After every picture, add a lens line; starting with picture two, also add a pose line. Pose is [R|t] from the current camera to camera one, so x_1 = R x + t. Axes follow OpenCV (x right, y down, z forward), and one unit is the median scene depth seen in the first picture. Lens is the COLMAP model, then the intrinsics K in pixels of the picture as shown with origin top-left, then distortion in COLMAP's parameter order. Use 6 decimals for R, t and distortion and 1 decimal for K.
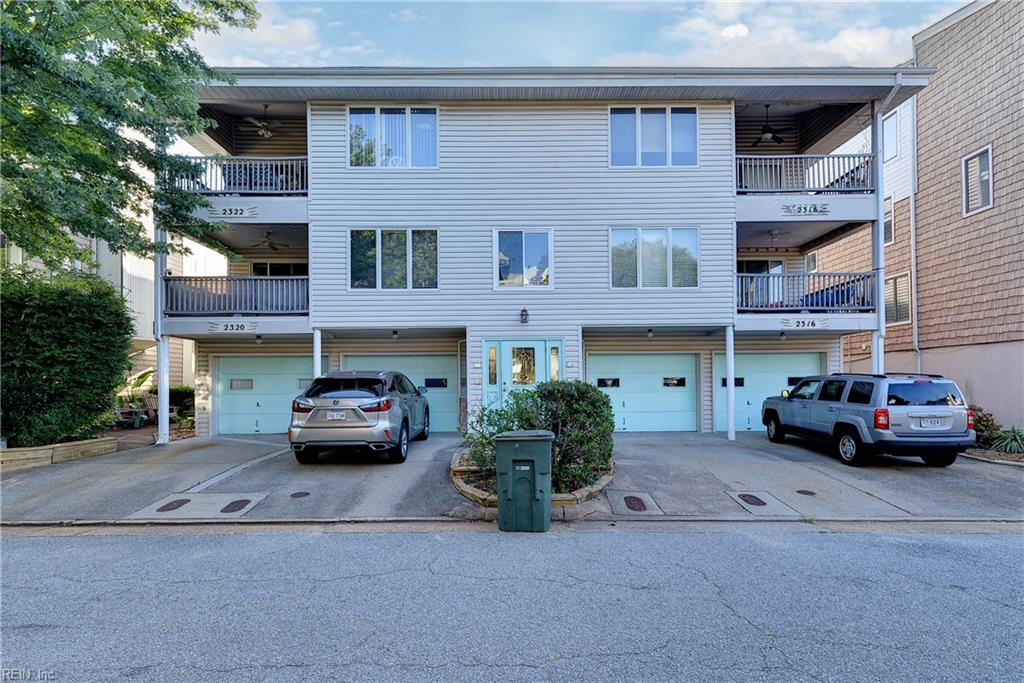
lens RADIAL K [[505.3, 0, 508.5], [0, 505.3, 372.1], [0, 0, 1]] dist [0.020234, -0.000218]
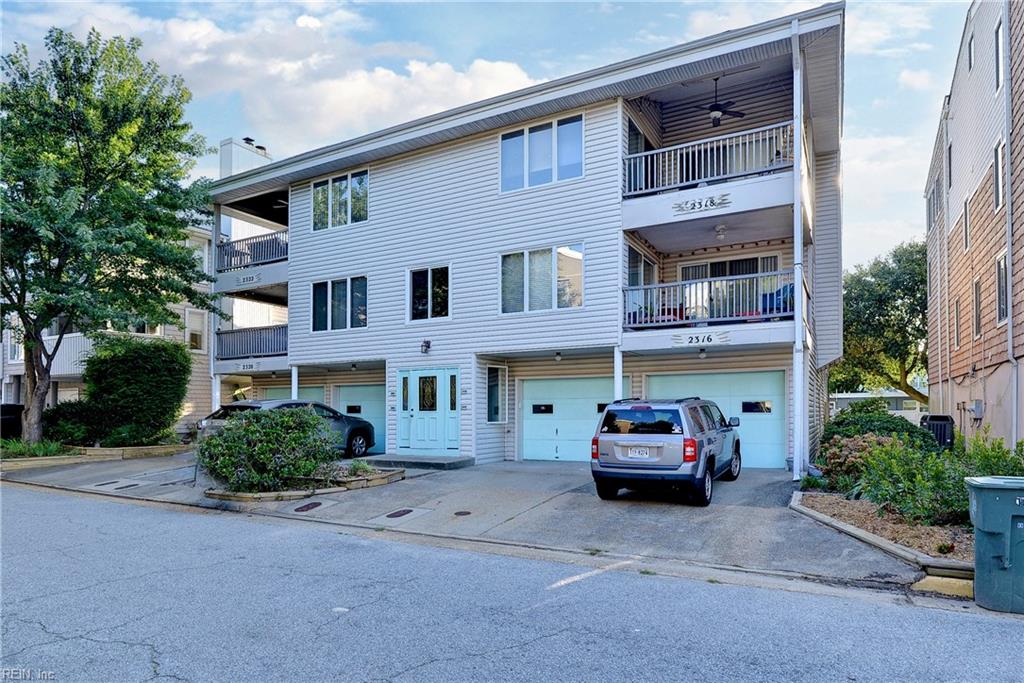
lens RADIAL K [[574.5, 0, 510.8], [0, 574.5, 405.3], [0, 0, 1]] dist [-0.003951, -0.001586]
pose [[0.881372, -0.002901, -0.472414, 0.764392], [0.010612, 0.999850, 0.013657, -0.001083], [0.472303, -0.017050, 0.881271, 0.001944]]
